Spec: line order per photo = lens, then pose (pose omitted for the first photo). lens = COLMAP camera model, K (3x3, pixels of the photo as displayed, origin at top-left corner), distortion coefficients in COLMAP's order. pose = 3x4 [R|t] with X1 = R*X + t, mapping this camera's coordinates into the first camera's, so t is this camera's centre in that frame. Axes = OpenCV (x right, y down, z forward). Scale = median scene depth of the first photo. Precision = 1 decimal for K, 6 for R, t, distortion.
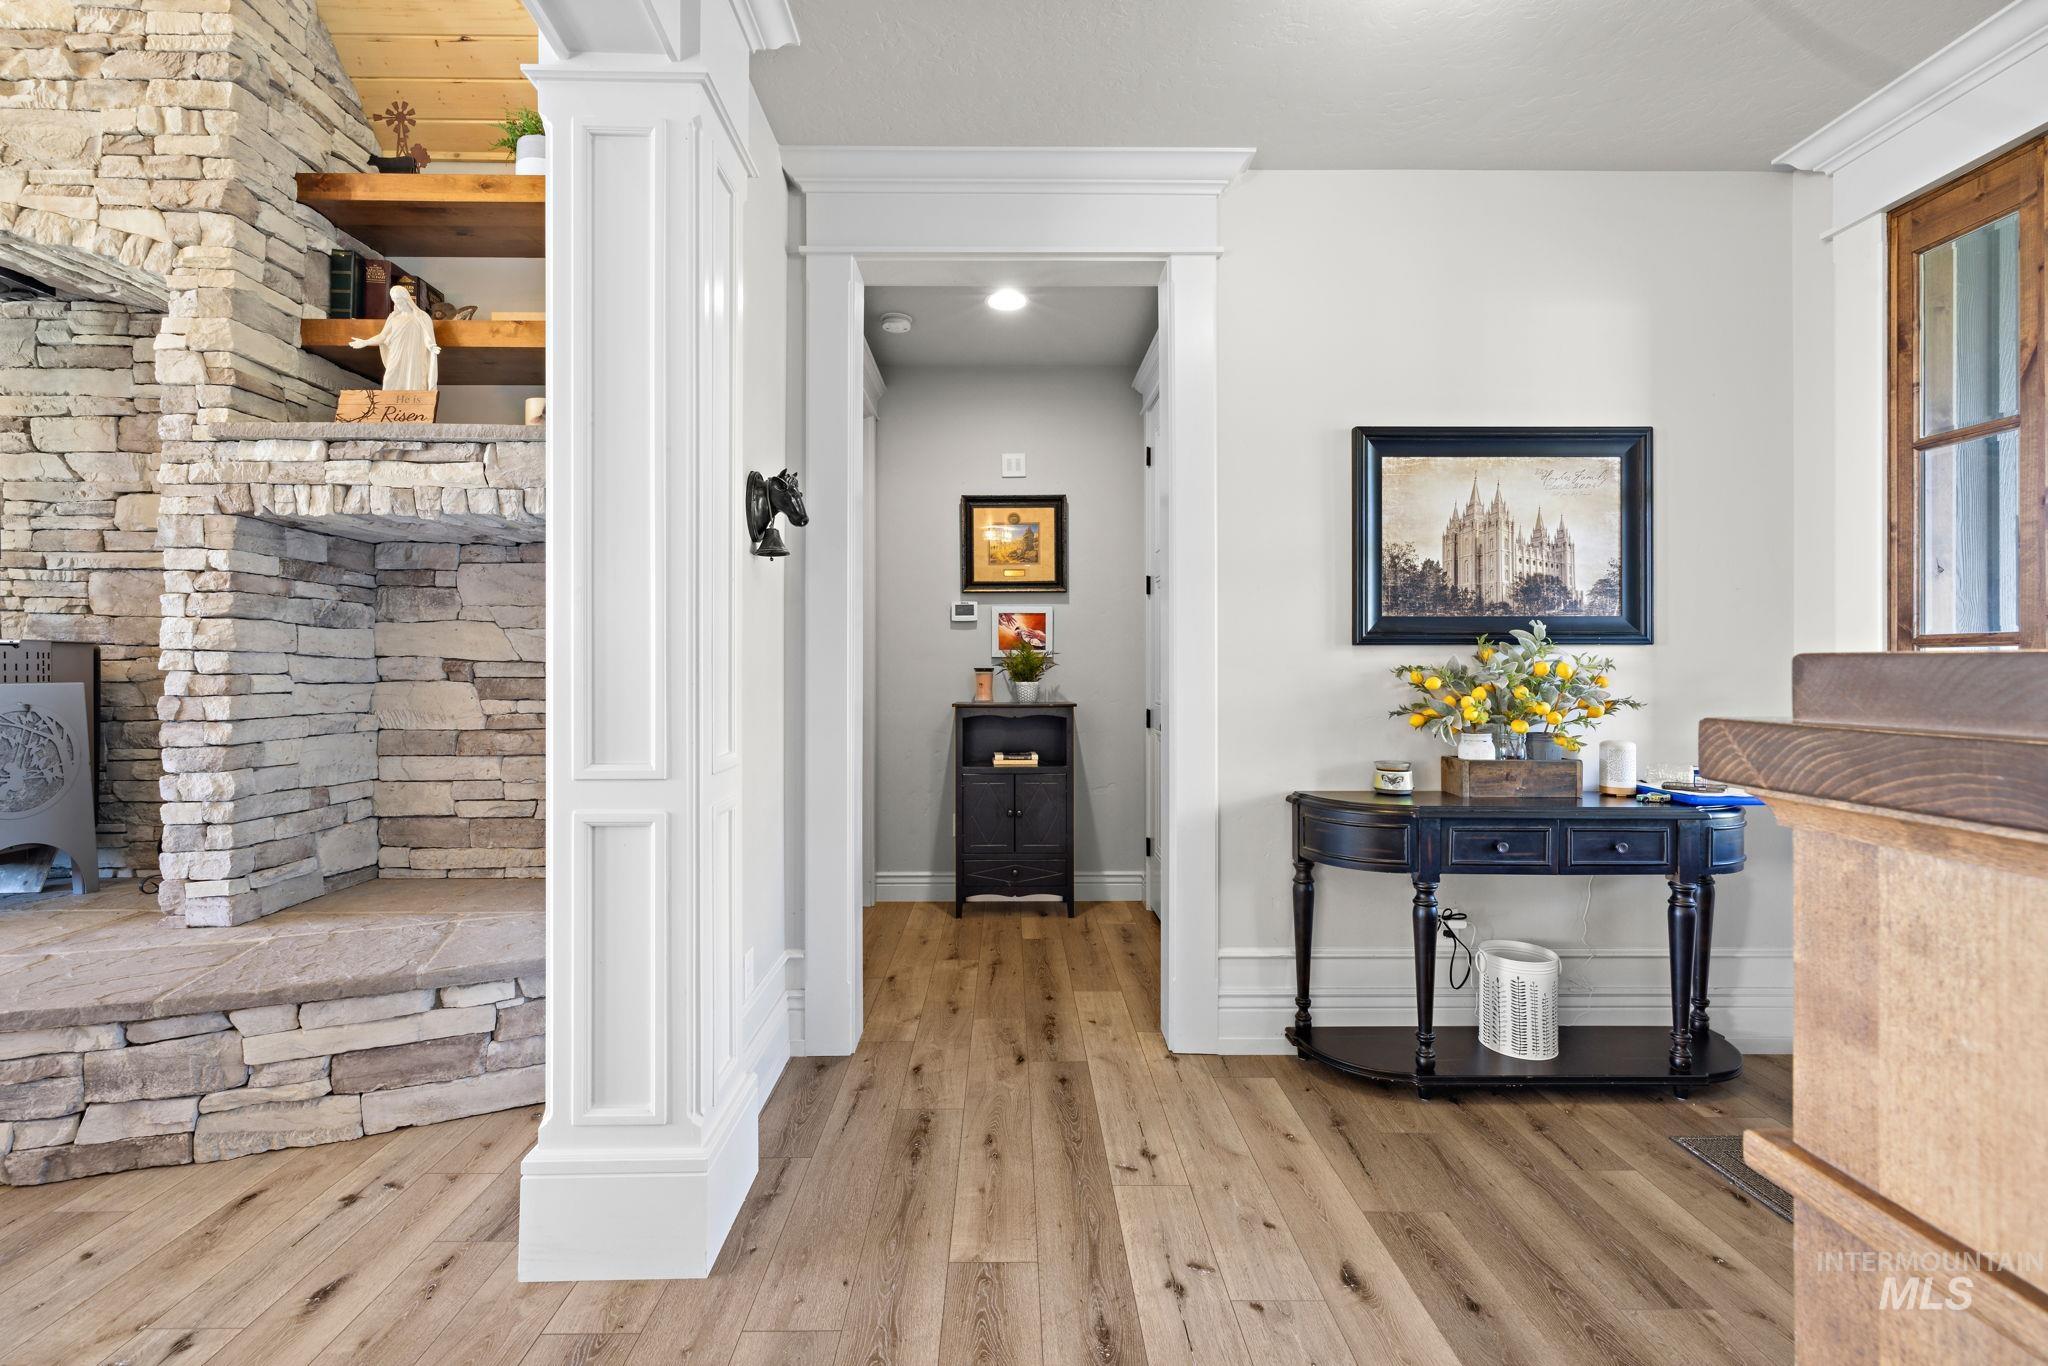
lens RADIAL K [[873.0, 0, 1014.5], [0, 873.0, 666.3], [0, 0, 1]] dist [0.002042, 0.000250]
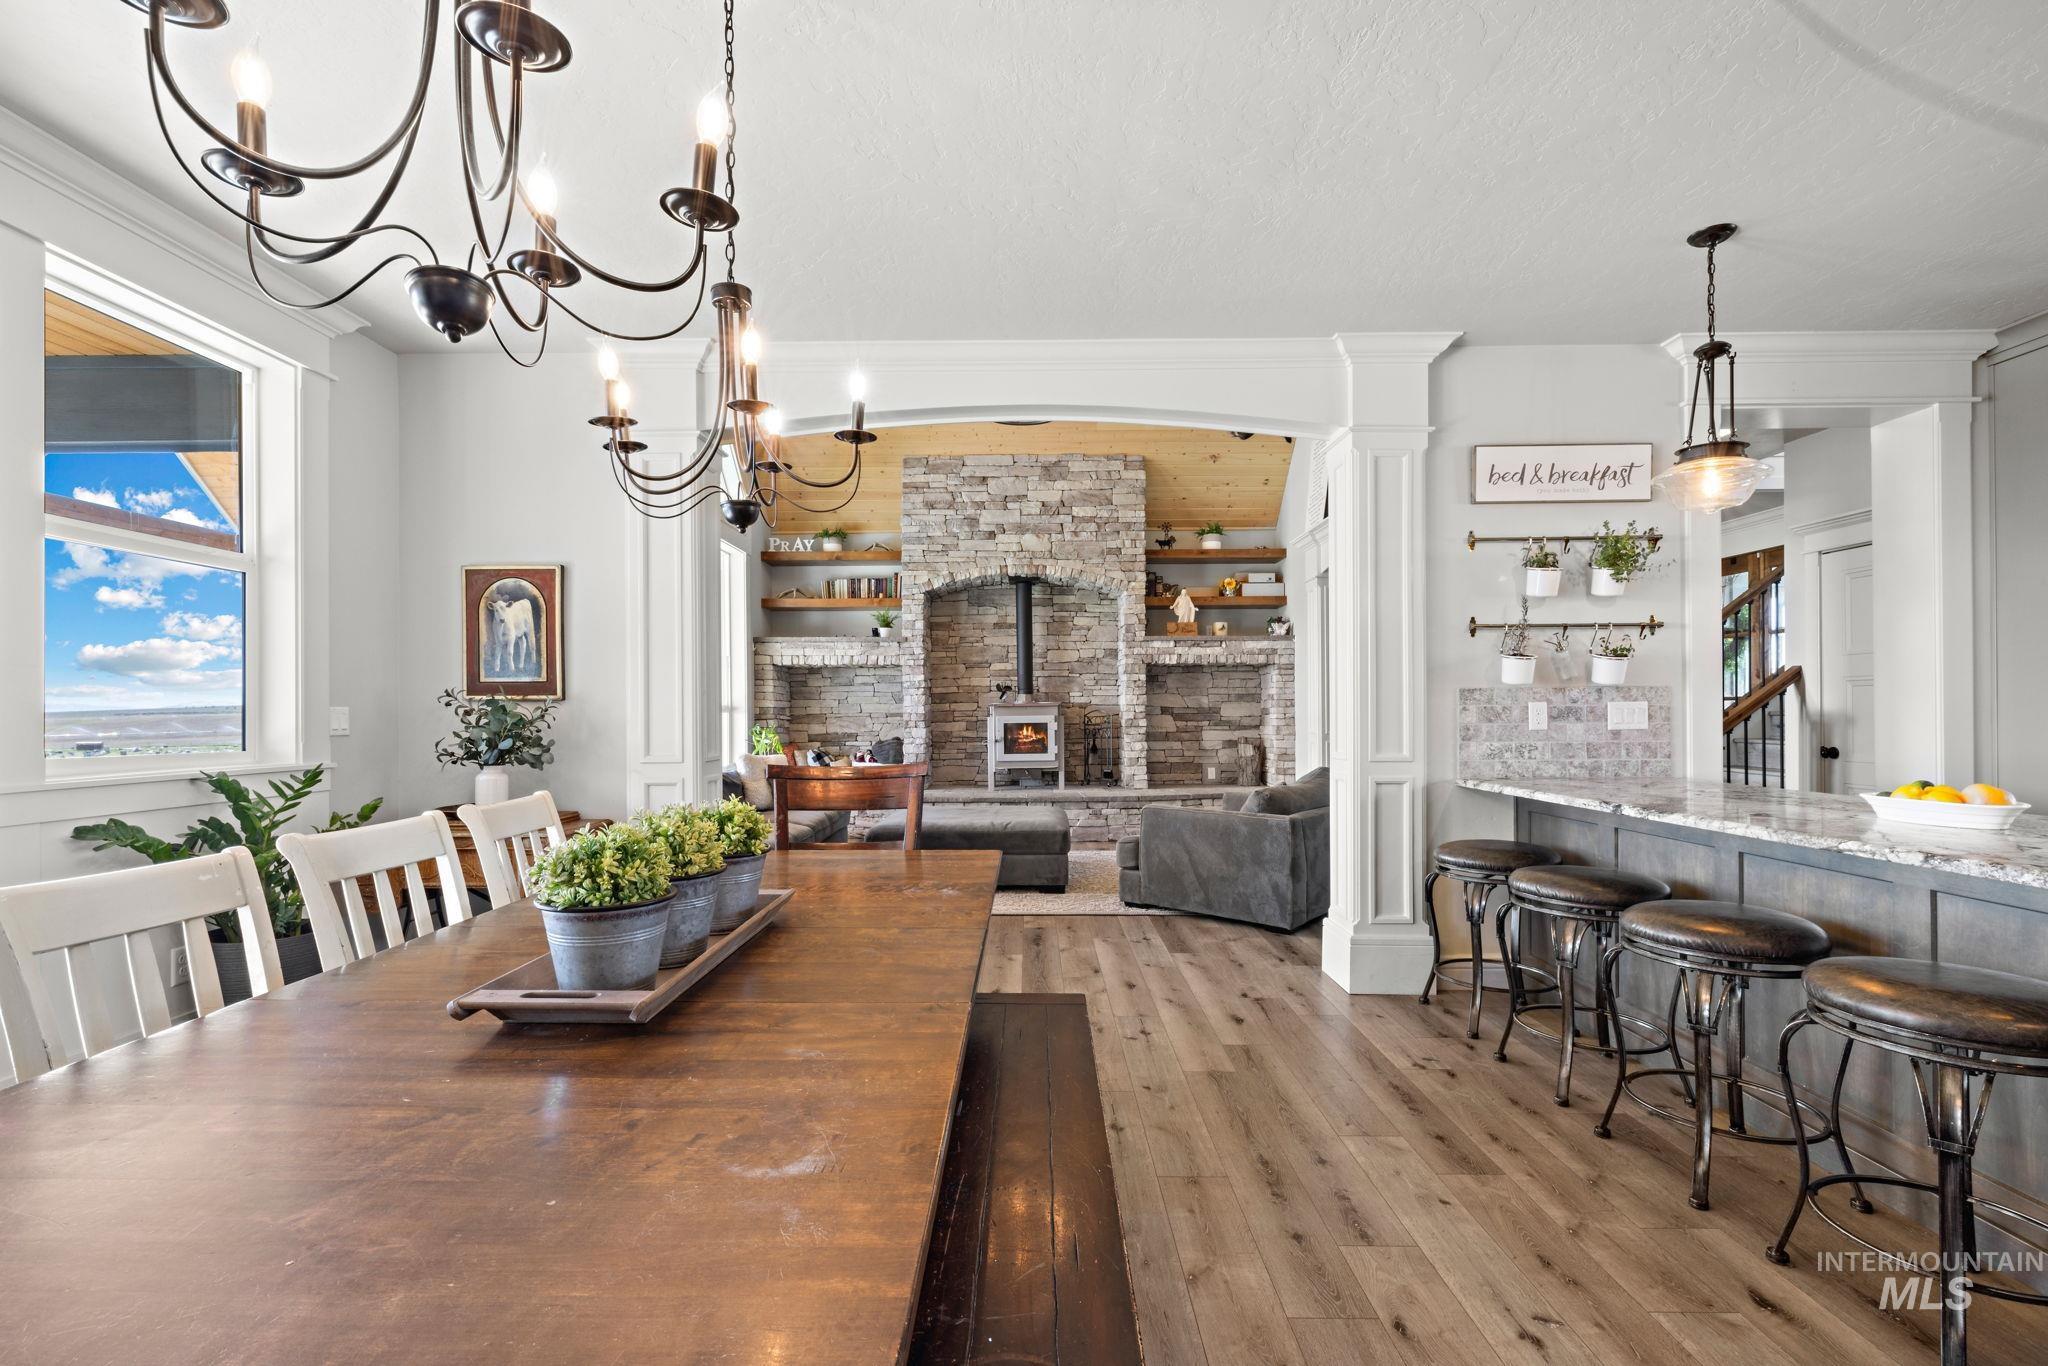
lens RADIAL K [[910.0, 0, 1021.7], [0, 910.0, 710.2], [0, 0, 1]] dist [0.002706, 0.000441]
pose [[0.999812, -0.006427, -0.018274, -1.297754], [0.006469, 0.999977, 0.002224, -0.008883], [0.018259, -0.002342, 0.999831, -2.422293]]
